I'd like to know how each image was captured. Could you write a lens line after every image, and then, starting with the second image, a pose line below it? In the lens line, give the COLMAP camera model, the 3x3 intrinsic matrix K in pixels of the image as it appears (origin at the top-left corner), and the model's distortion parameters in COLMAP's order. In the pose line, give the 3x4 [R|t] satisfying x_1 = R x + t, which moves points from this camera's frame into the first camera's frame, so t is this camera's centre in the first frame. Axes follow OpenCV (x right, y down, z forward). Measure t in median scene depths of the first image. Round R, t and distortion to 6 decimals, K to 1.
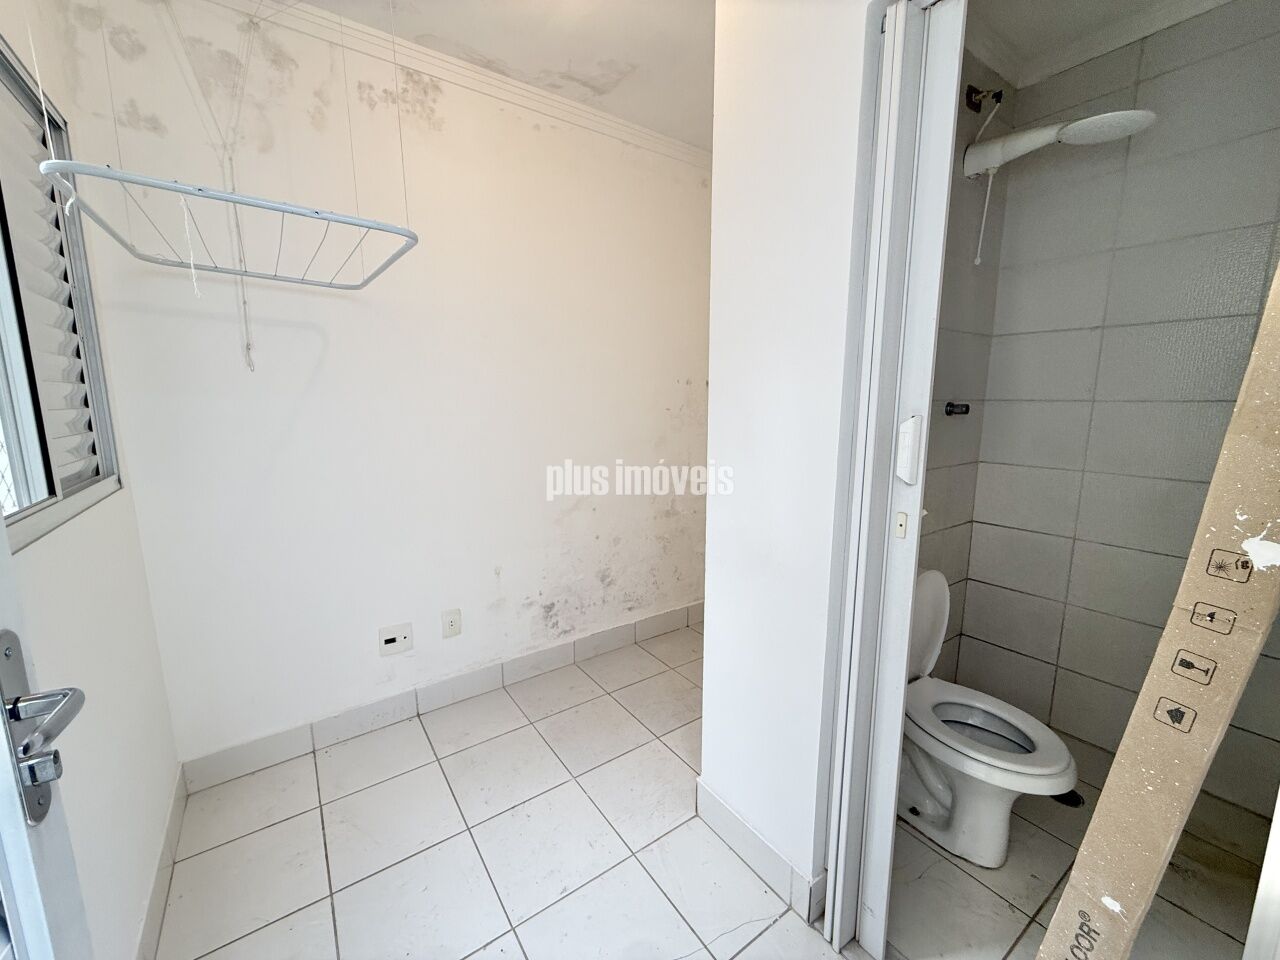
lens RADIAL K [[512.4, 0, 640.8], [0, 512.4, 482.6], [0, 0, 1]] dist [-0.004164, 0.000863]
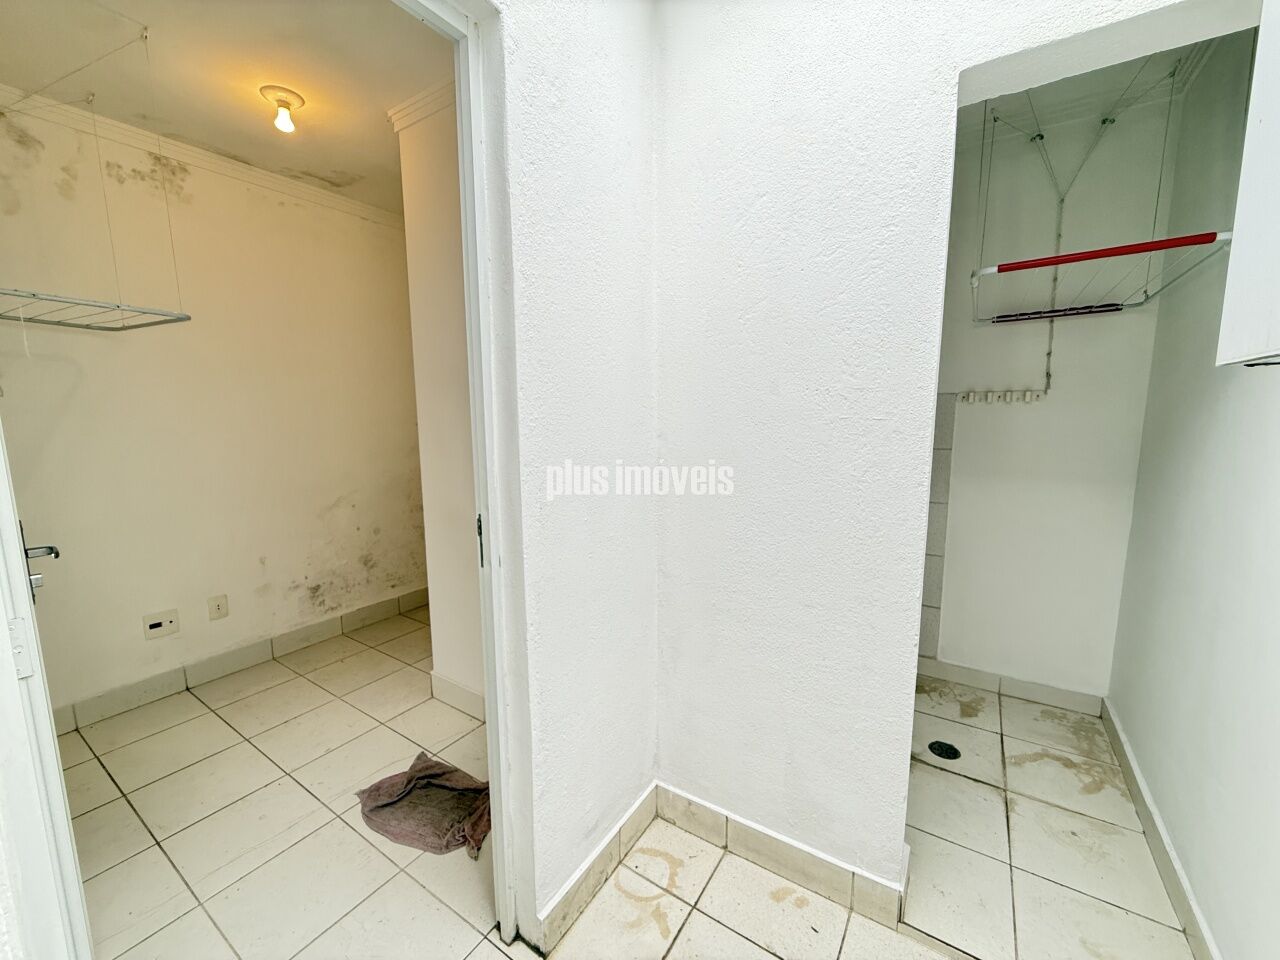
lens RADIAL K [[512.4, 0, 640.6], [0, 512.4, 480.6], [0, 0, 1]] dist [-0.004164, 0.000863]
pose [[0.929868, -0.053885, 0.363925, 0.122619], [0.064967, 0.997720, -0.018269, 0.067983], [-0.362111, 0.040631, 0.931249, -0.461647]]
